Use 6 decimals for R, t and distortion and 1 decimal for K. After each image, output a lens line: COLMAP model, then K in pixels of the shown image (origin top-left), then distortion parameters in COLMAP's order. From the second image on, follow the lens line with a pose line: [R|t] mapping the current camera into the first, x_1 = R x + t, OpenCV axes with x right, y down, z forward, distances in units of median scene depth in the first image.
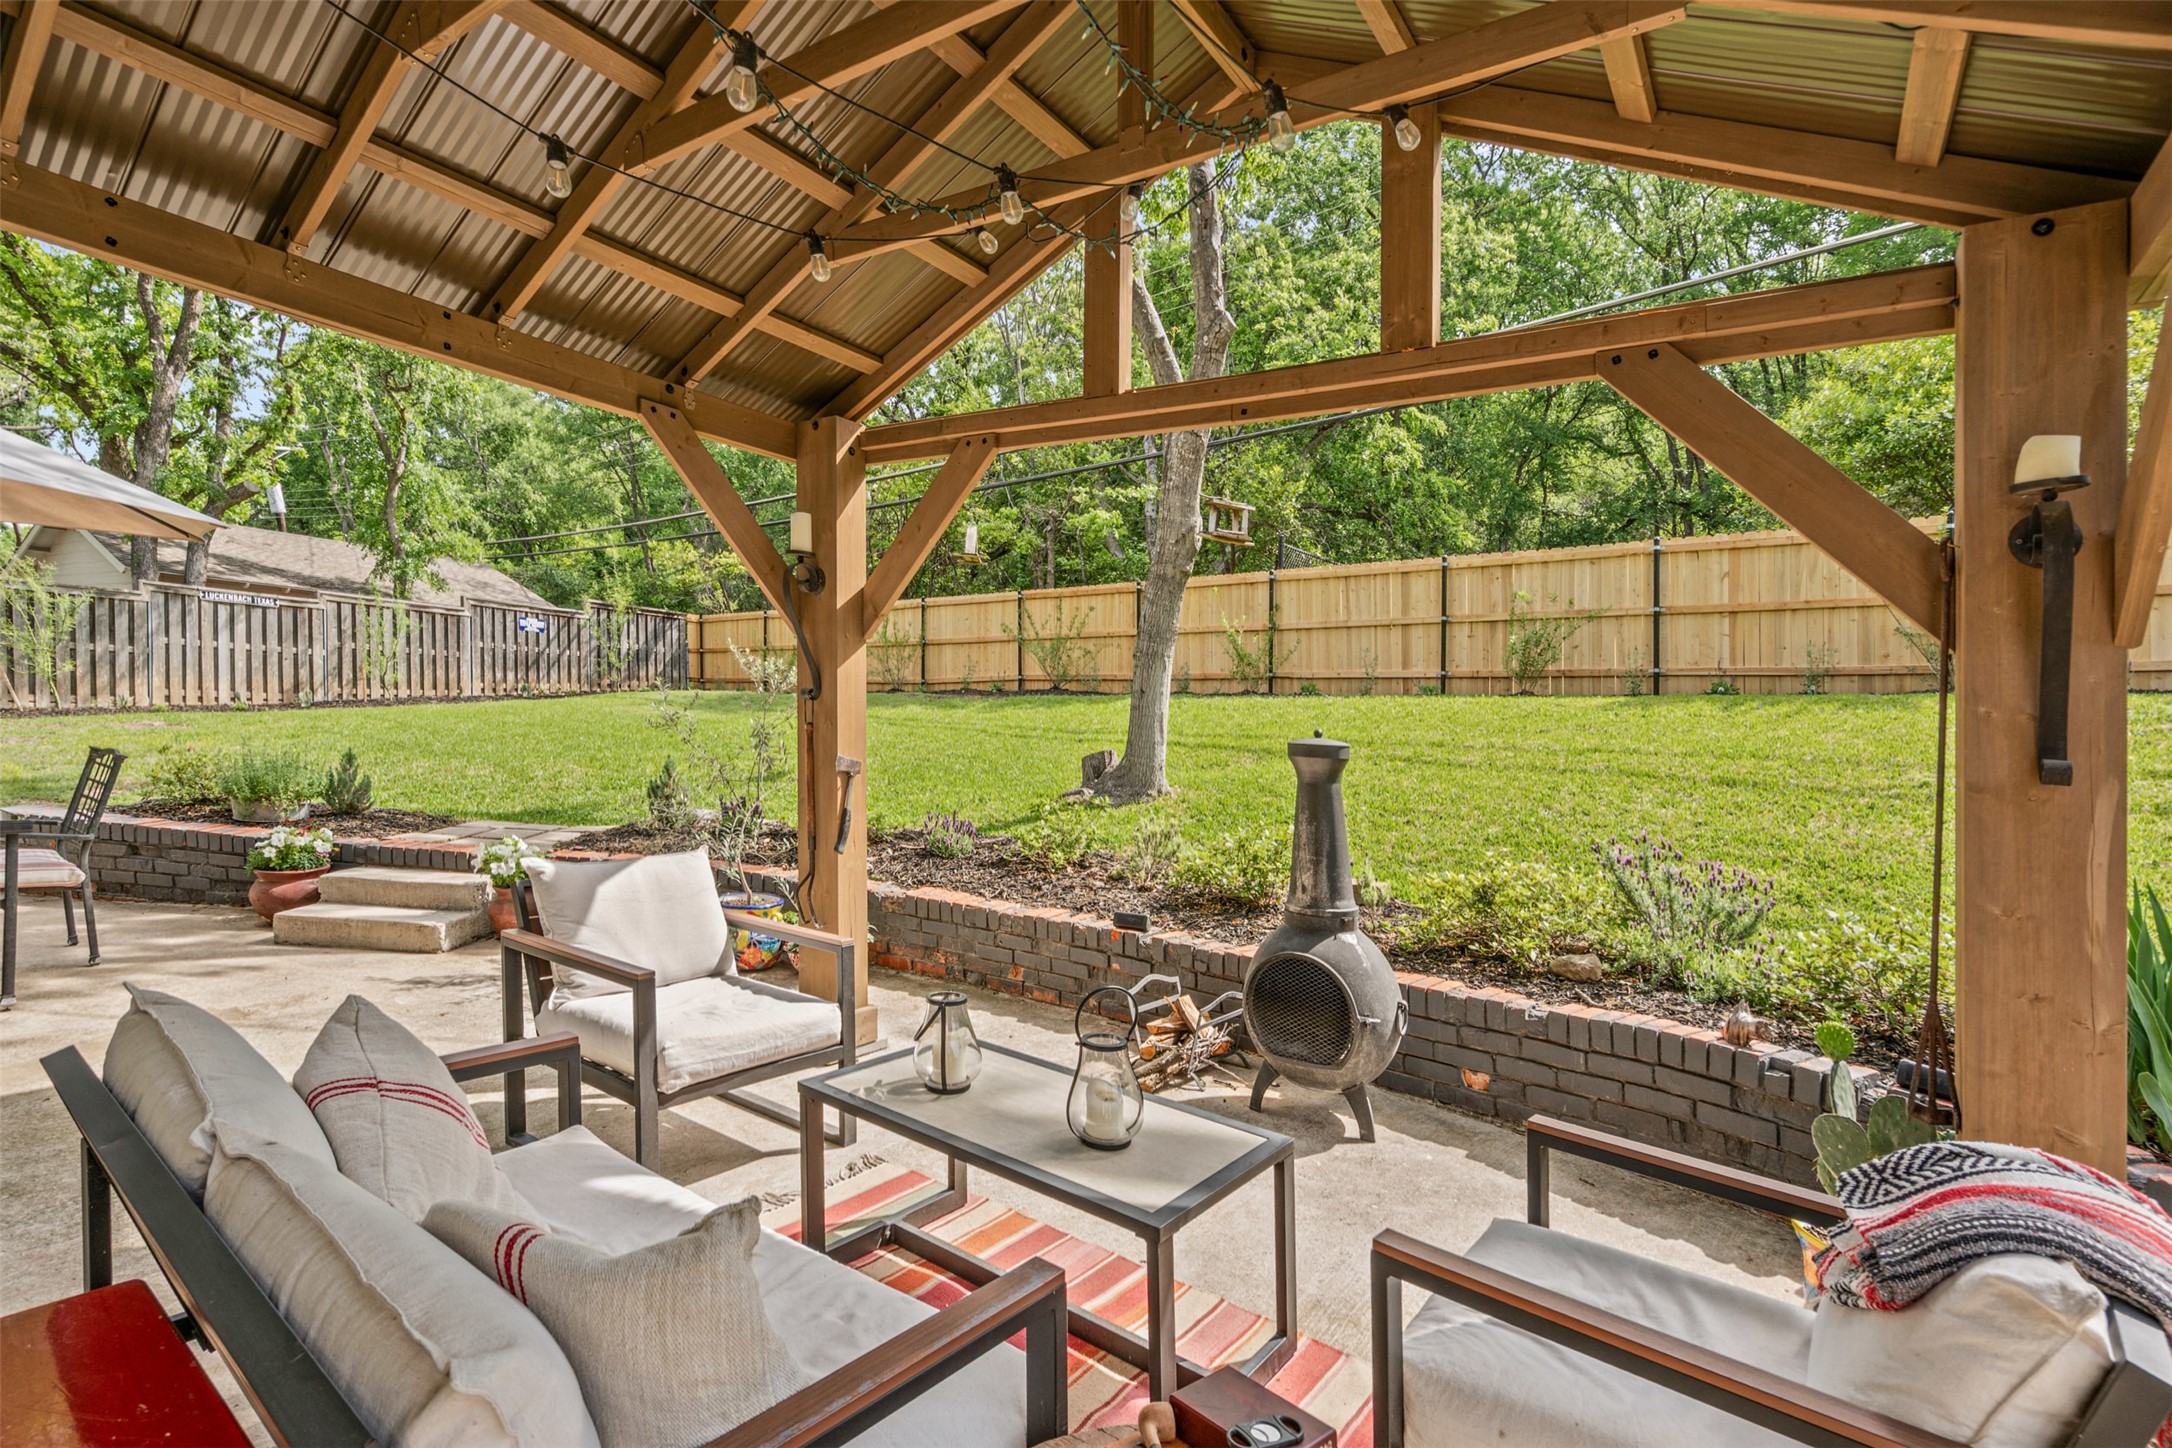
lens RADIAL K [[1038.0, 0, 1084.1], [0, 1038.0, 714.7], [0, 0, 1]] dist [-0.001750, 0.001464]
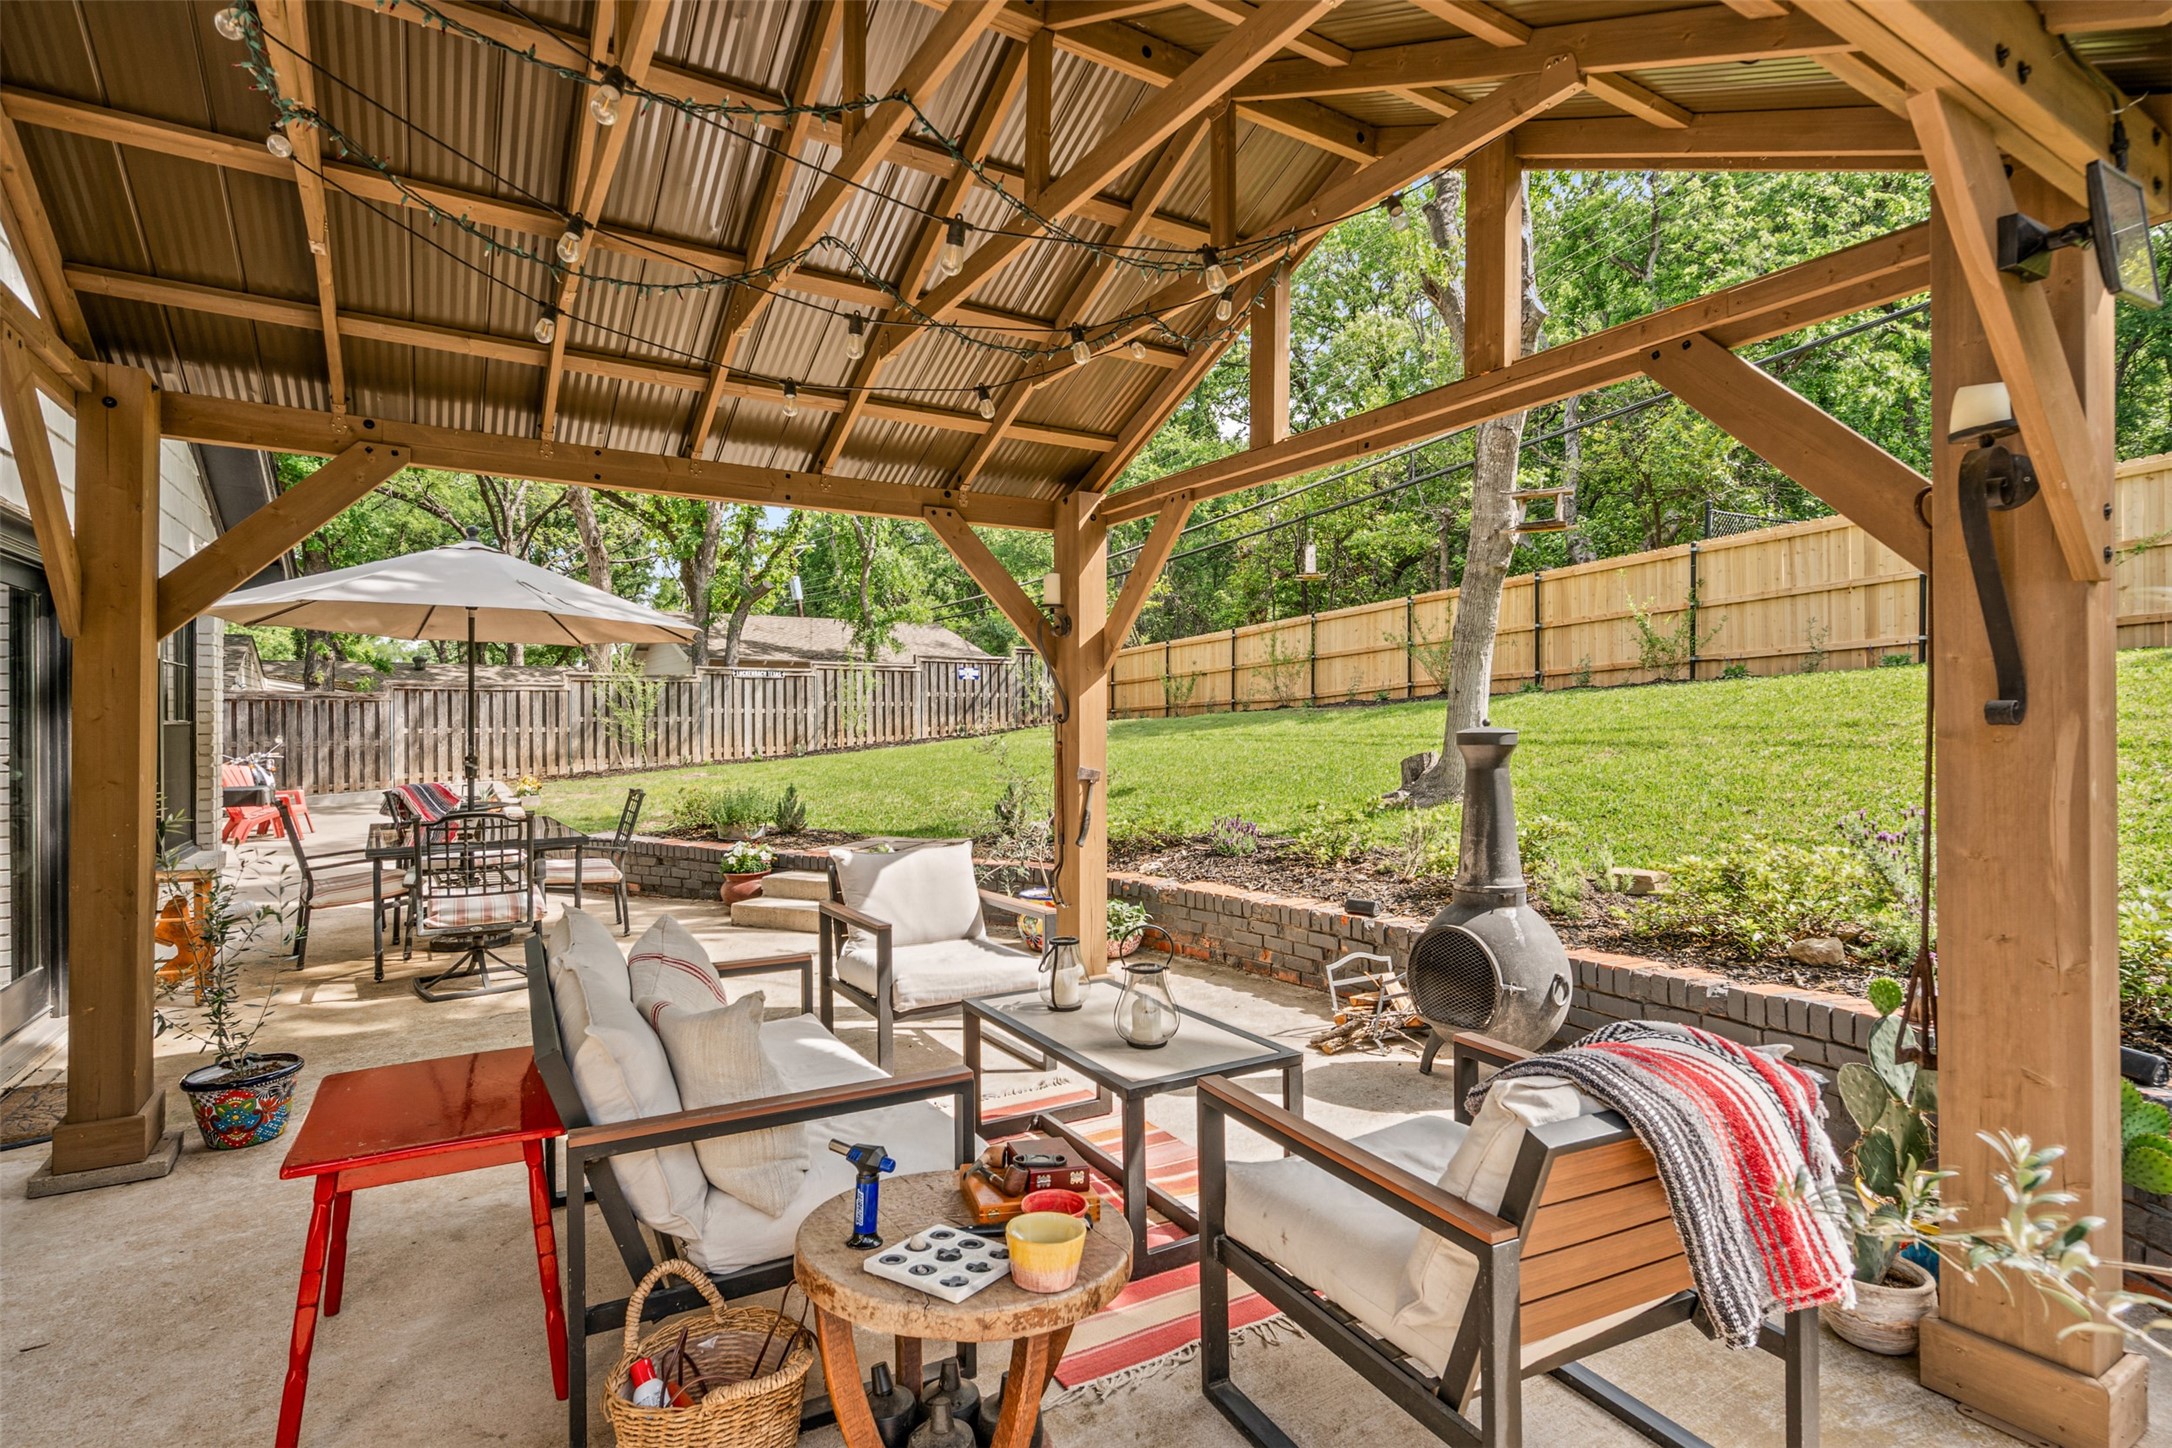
lens RADIAL K [[1030.0, 0, 1090.5], [0, 1030.0, 647.1], [0, 0, 1]] dist [-0.004536, -0.000013]
pose [[0.923927, -0.095973, -0.370334, 0.176525], [0.065255, 0.993371, -0.094633, 0.010673], [0.376961, 0.063268, 0.924066, -0.096801]]
